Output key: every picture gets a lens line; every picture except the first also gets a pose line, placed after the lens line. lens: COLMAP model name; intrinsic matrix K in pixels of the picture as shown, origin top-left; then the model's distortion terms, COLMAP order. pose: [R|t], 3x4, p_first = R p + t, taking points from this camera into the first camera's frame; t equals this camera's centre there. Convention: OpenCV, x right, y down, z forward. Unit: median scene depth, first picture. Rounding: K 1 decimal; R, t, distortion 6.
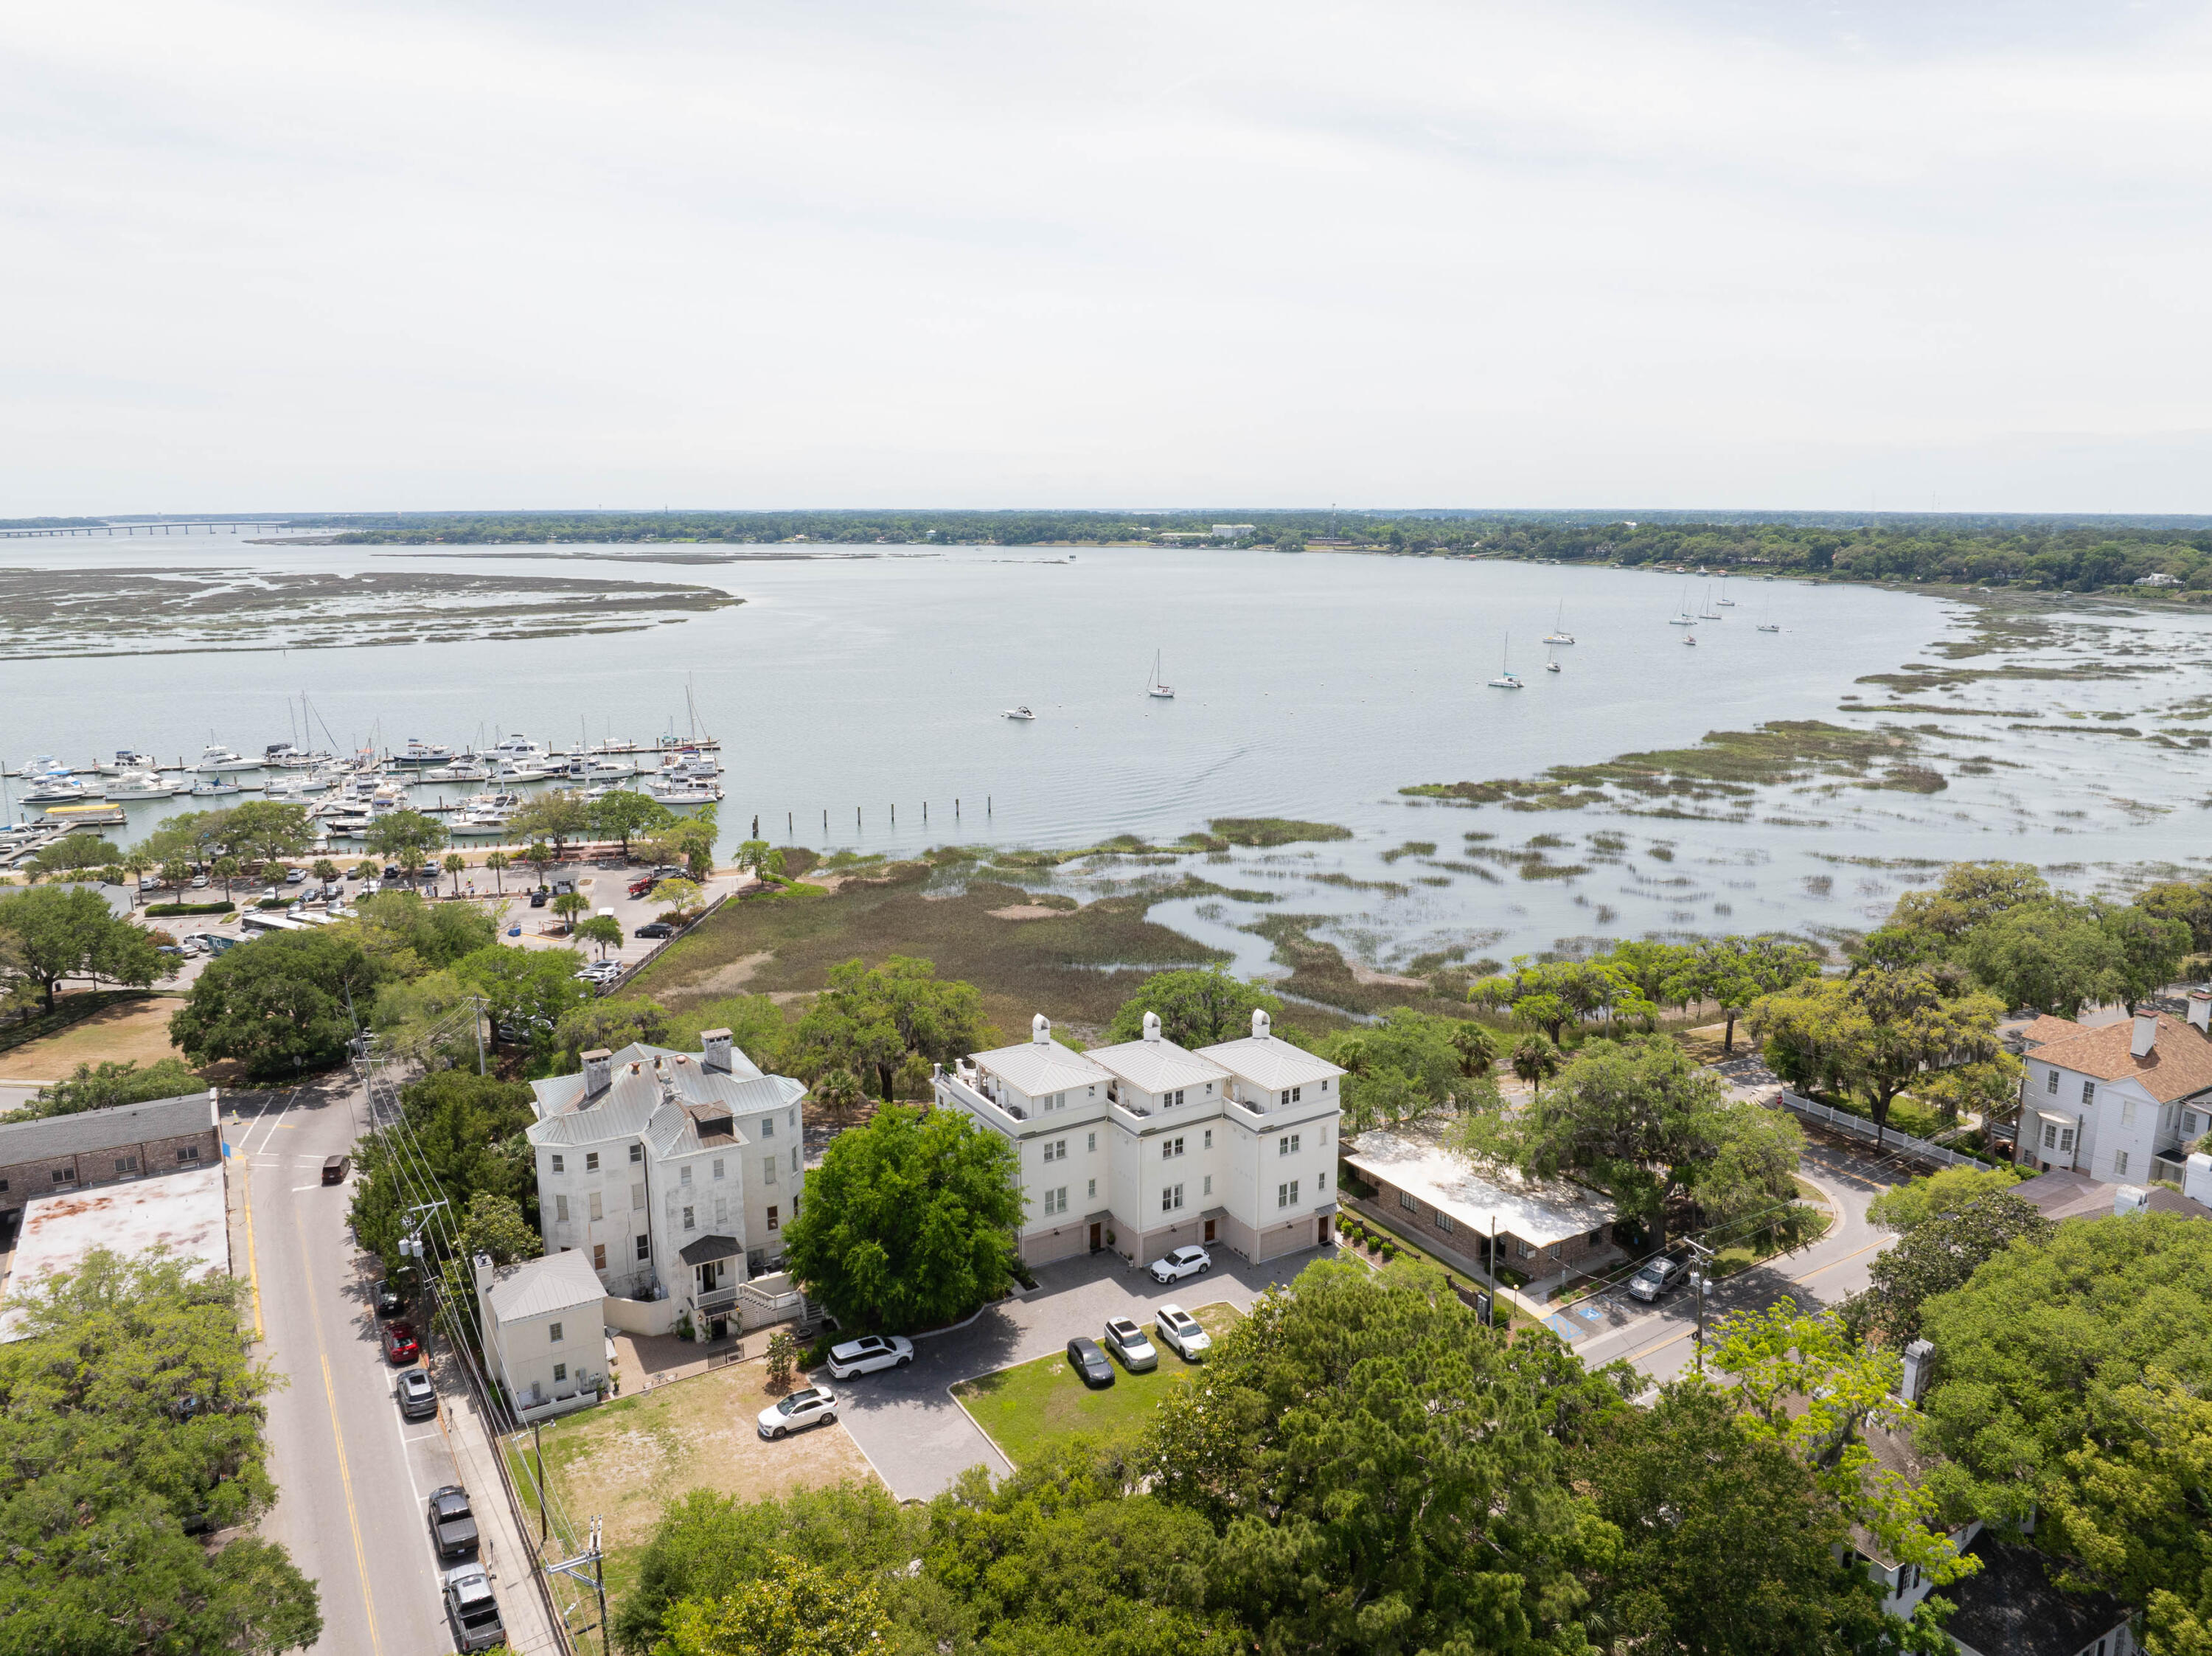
lens RADIAL K [[1558.1, 0, 1111.8], [0, 1558.1, 831.5], [0, 0, 1]] dist [-0.036760, 0.000033]
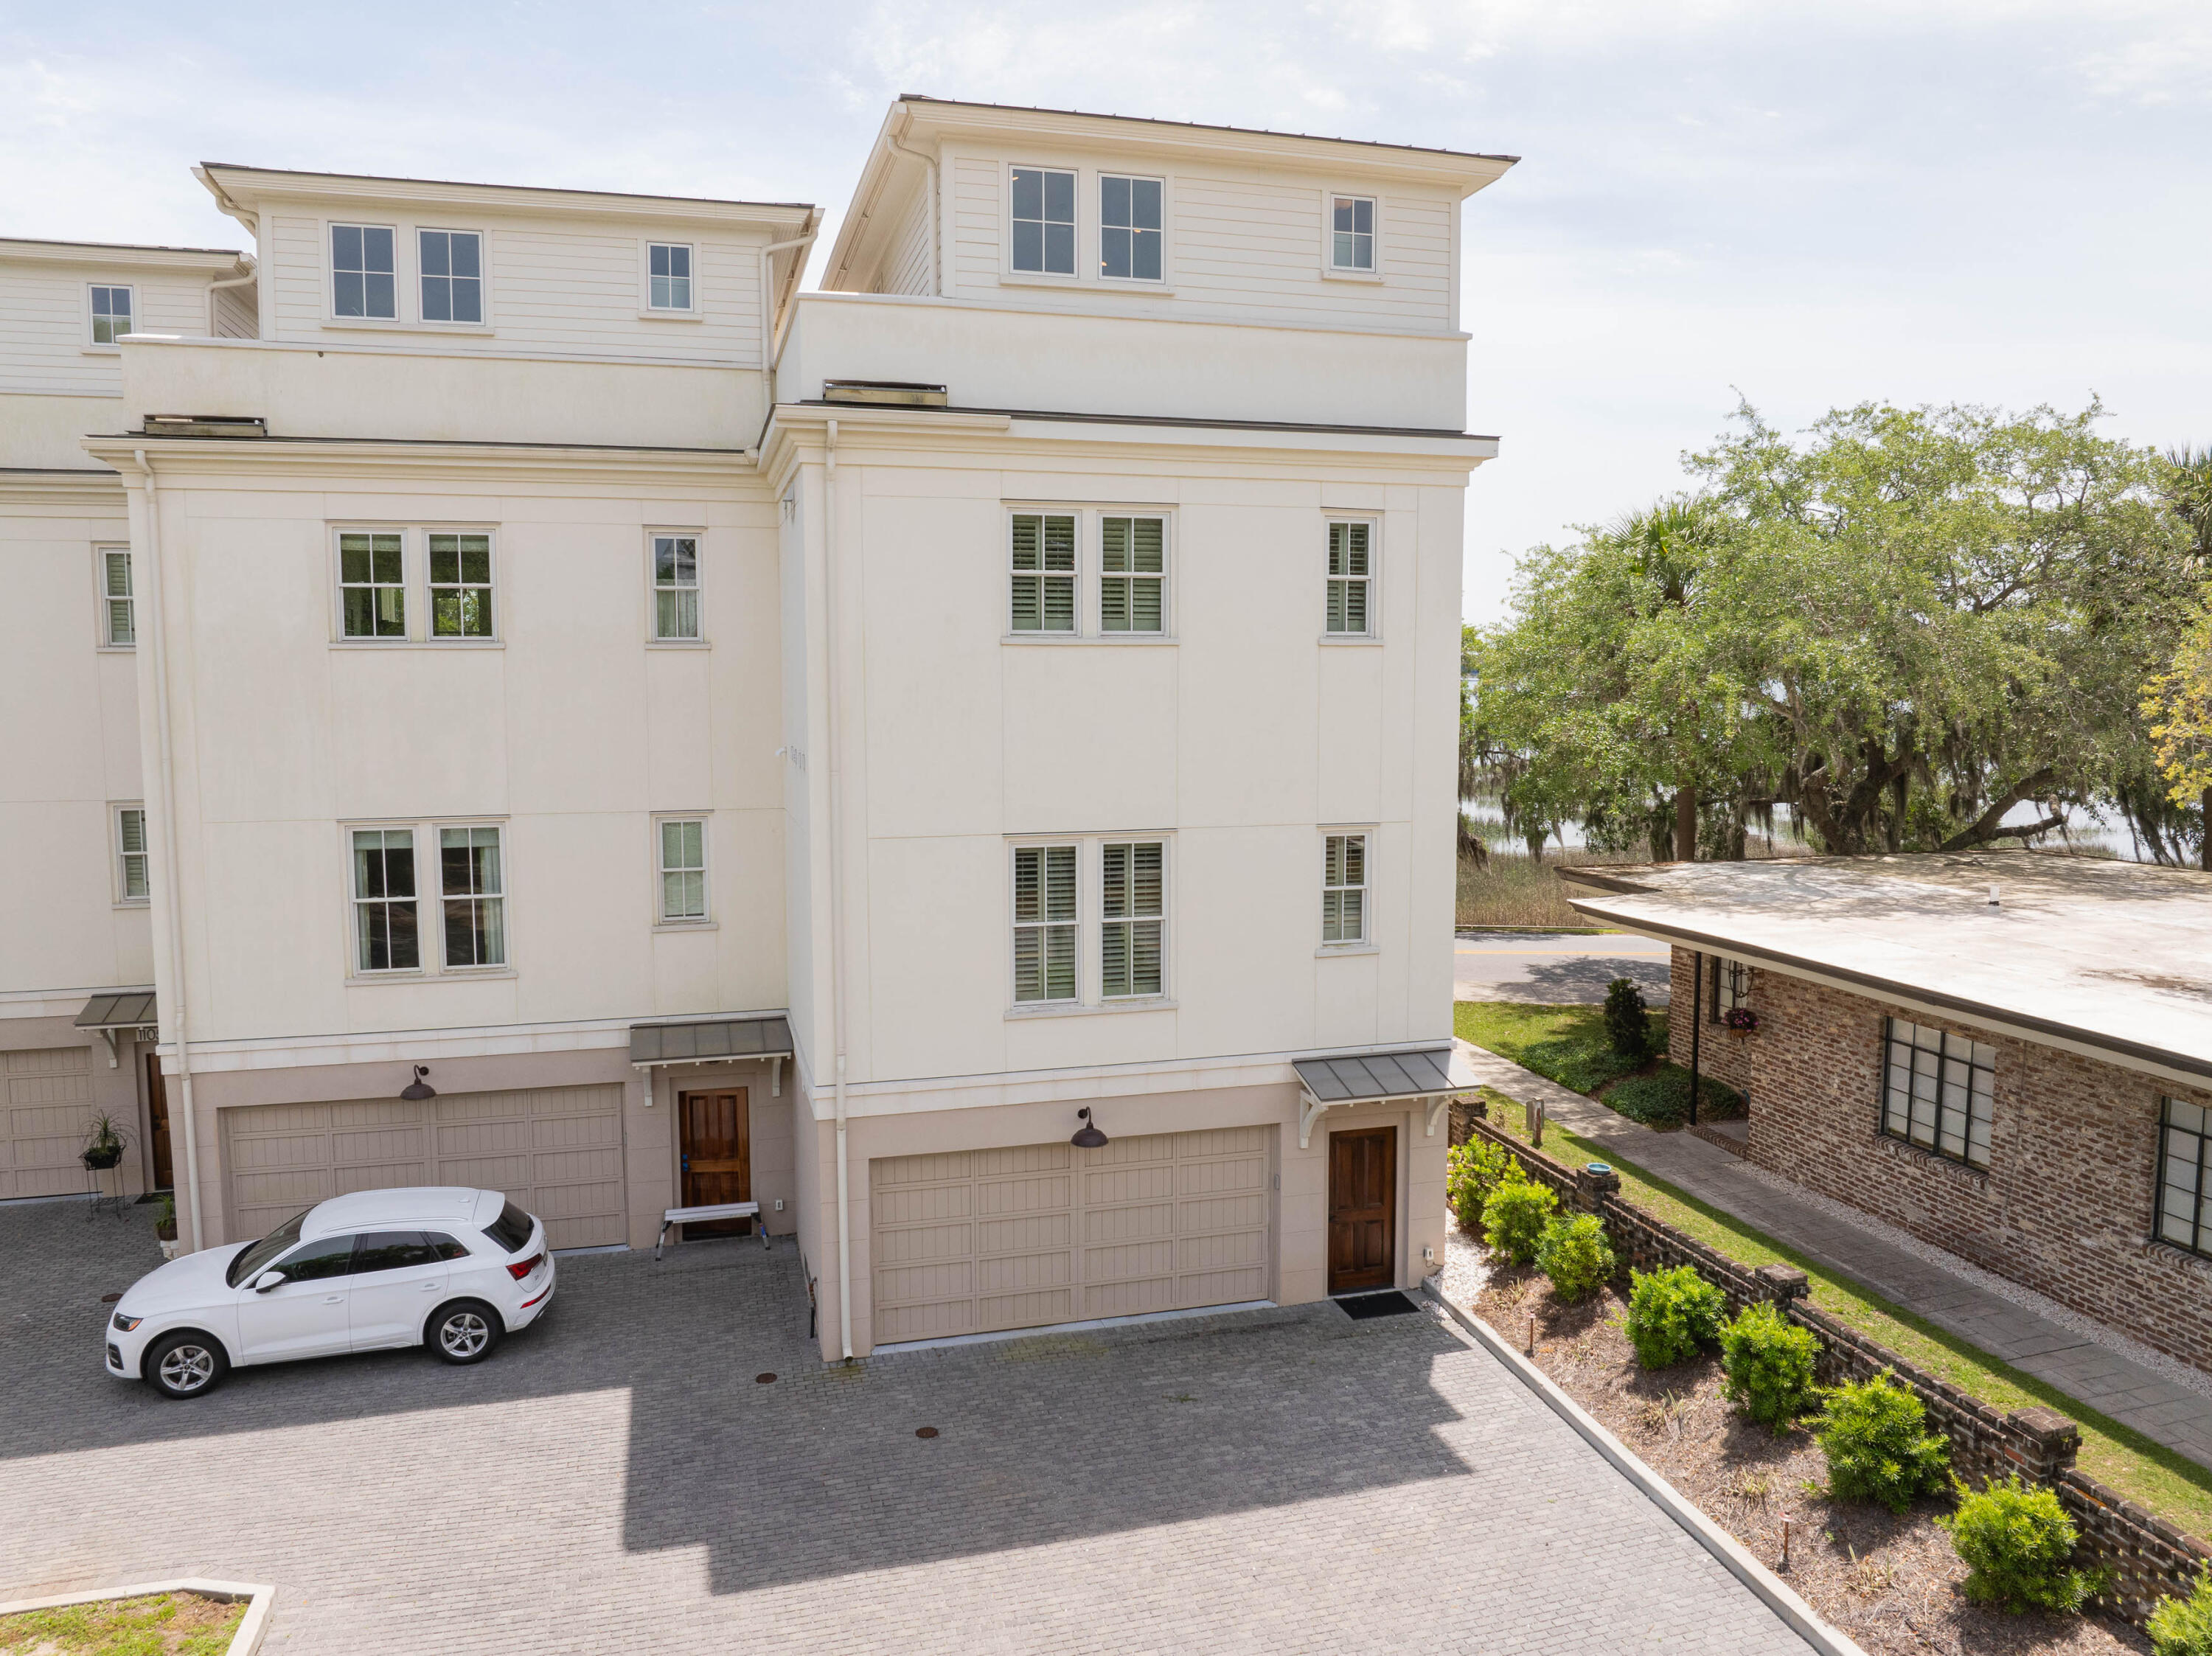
lens RADIAL K [[1558.1, 0, 1117.7], [0, 1558.1, 829.1], [0, 0, 1]] dist [-0.036760, 0.000033]
pose [[0.960803, 0.026556, -0.275956, 0.082692], [-0.055836, 0.993540, -0.098794, 0.124717], [0.271550, 0.110330, 0.956079, 0.443962]]
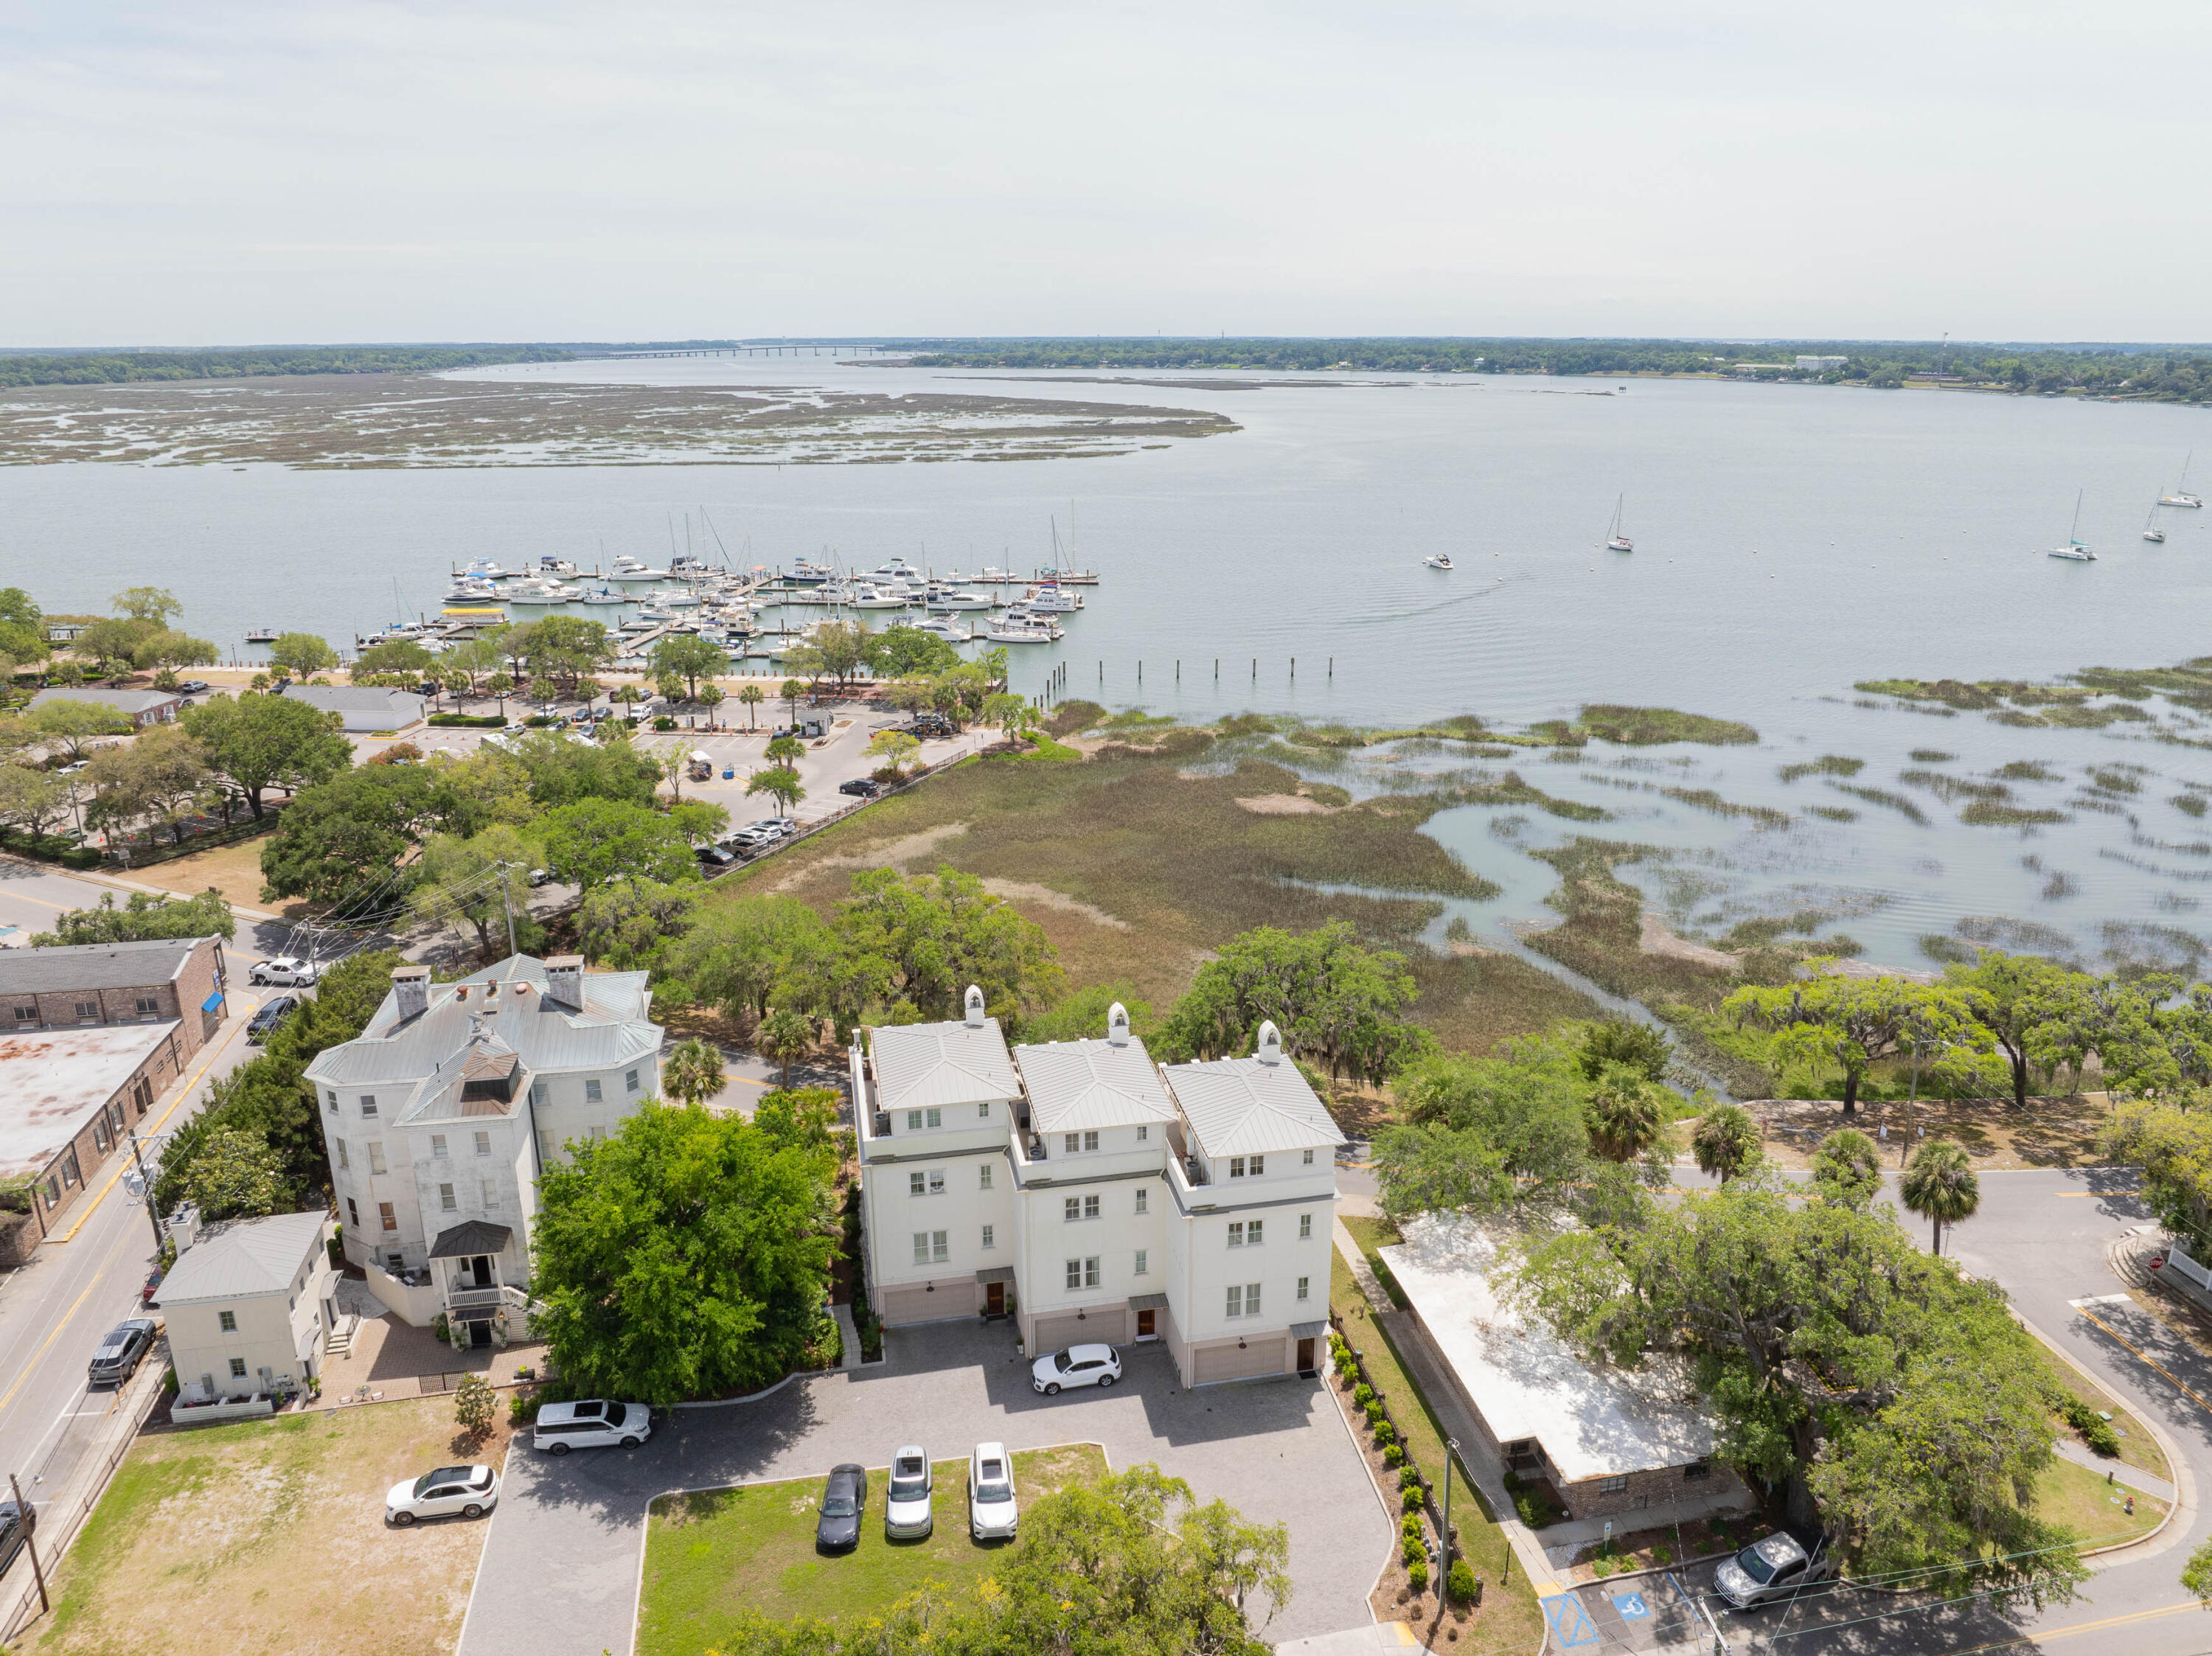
lens RADIAL K [[1558.1, 0, 1116.3], [0, 1558.1, 806.7], [0, 0, 1]] dist [-0.036760, 0.000033]
pose [[0.938632, 0.099625, -0.330220, 0.138736], [-0.069762, 0.992426, 0.101113, -0.025730], [0.337792, -0.071871, 0.938473, 0.182684]]
